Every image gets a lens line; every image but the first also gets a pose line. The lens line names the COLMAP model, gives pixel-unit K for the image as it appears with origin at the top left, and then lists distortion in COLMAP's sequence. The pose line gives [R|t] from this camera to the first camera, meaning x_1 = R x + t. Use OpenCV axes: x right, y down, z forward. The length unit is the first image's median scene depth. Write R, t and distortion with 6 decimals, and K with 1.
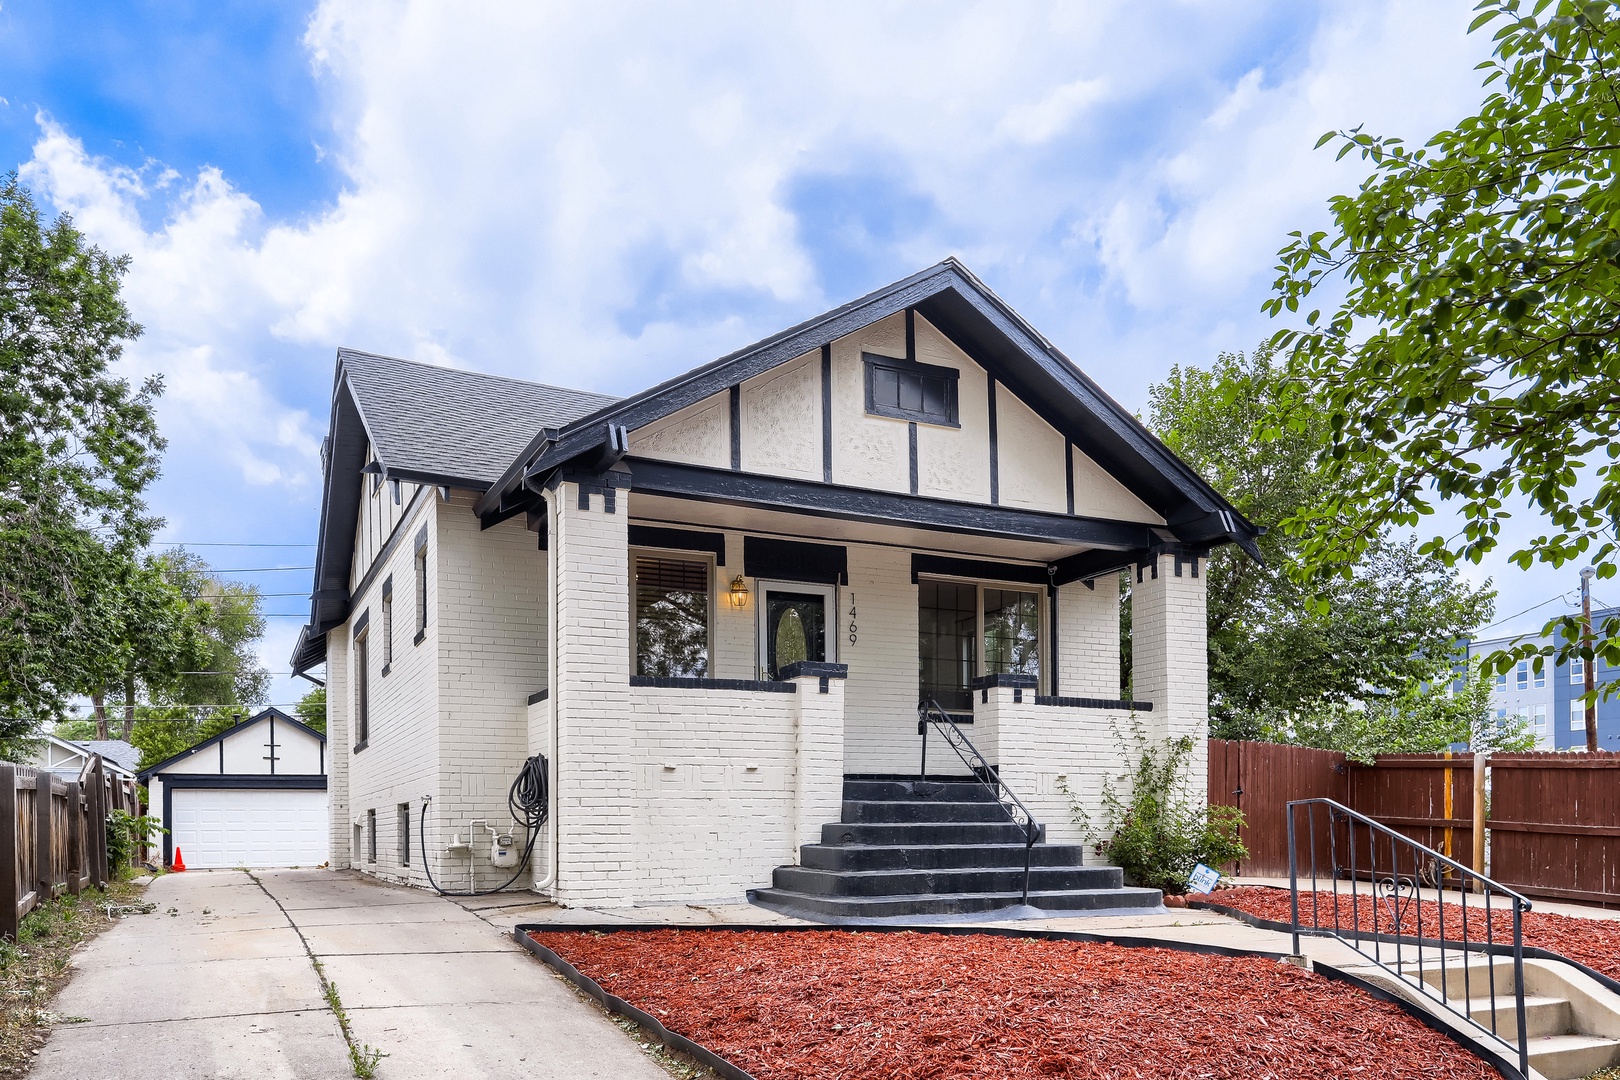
lens RADIAL K [[807.7, 0, 819.9], [0, 807.7, 508.4], [0, 0, 1]] dist [-0.001491, 0.000183]
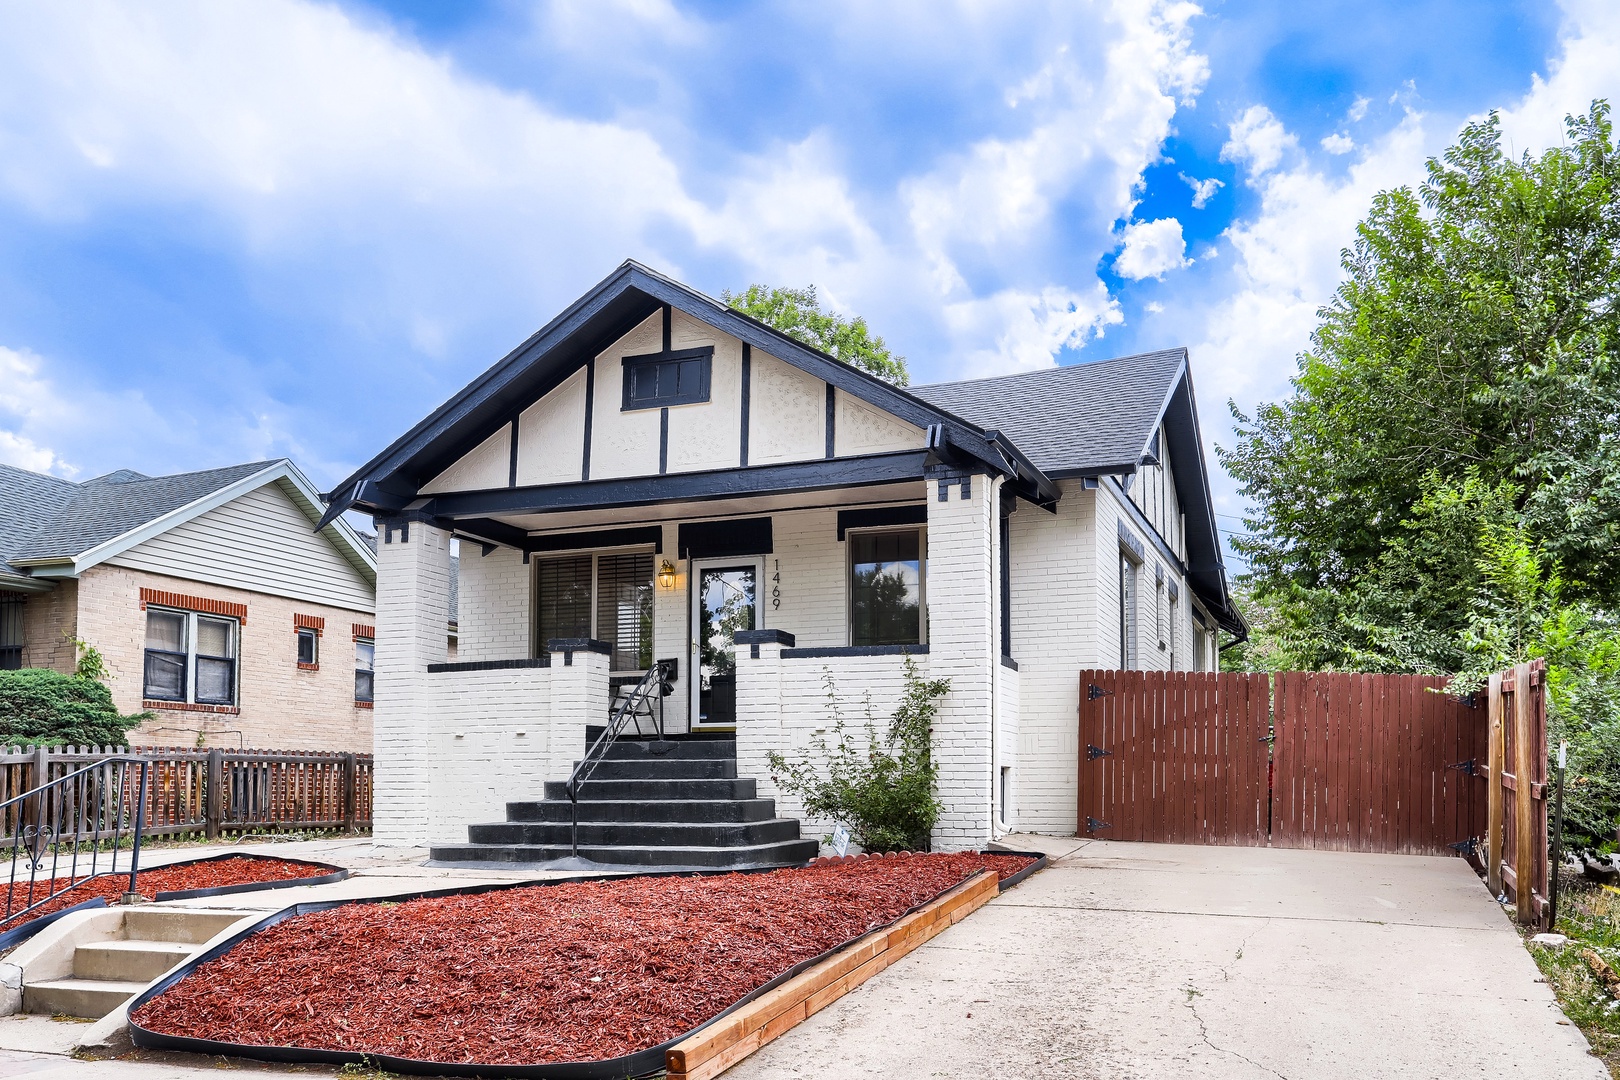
lens RADIAL K [[764.6, 0, 806.0], [0, 764.6, 451.0], [0, 0, 1]] dist [0.001561, -0.000957]
pose [[0.849454, -0.209233, -0.484407, 0.779585], [0.192481, 0.977635, -0.084743, 0.076619], [0.491304, -0.021253, 0.870729, 0.195219]]
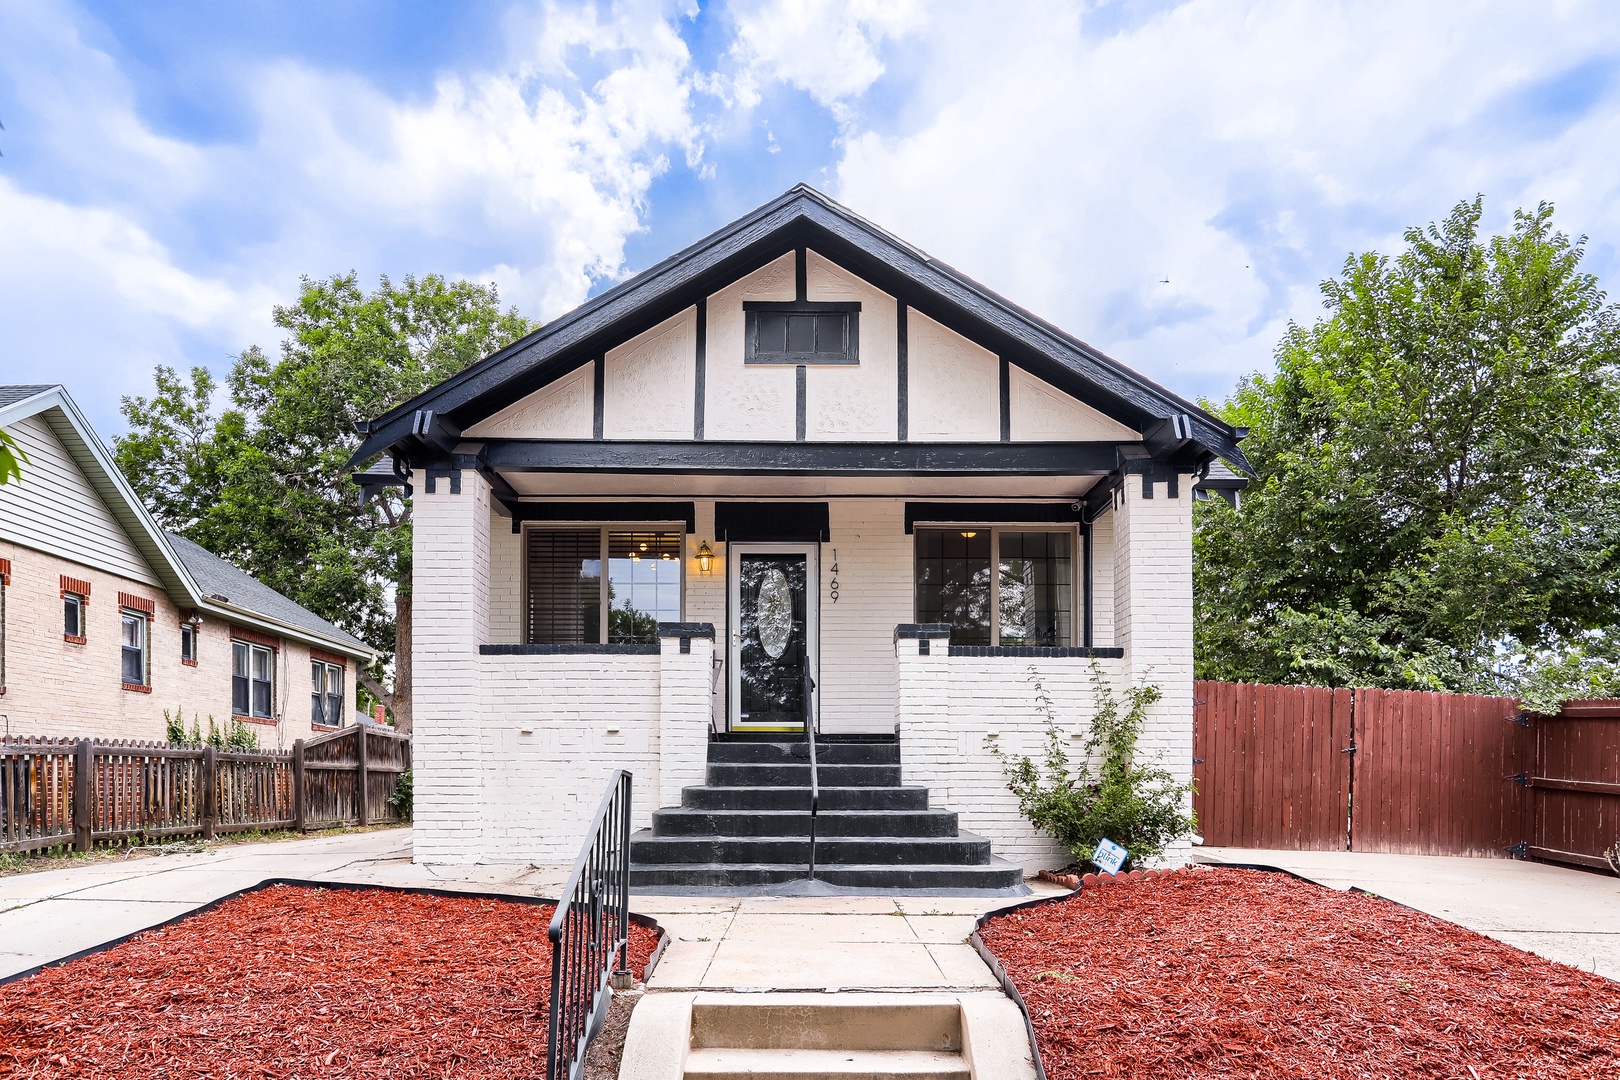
lens RADIAL K [[772.2, 0, 813.9], [0, 772.2, 490.4], [0, 0, 1]] dist [-0.001326, 0.000617]
pose [[0.949286, -0.104328, -0.296600, 0.397551], [0.108333, 0.994110, -0.002947, 0.045346], [0.295160, -0.029334, 0.954997, 0.137733]]
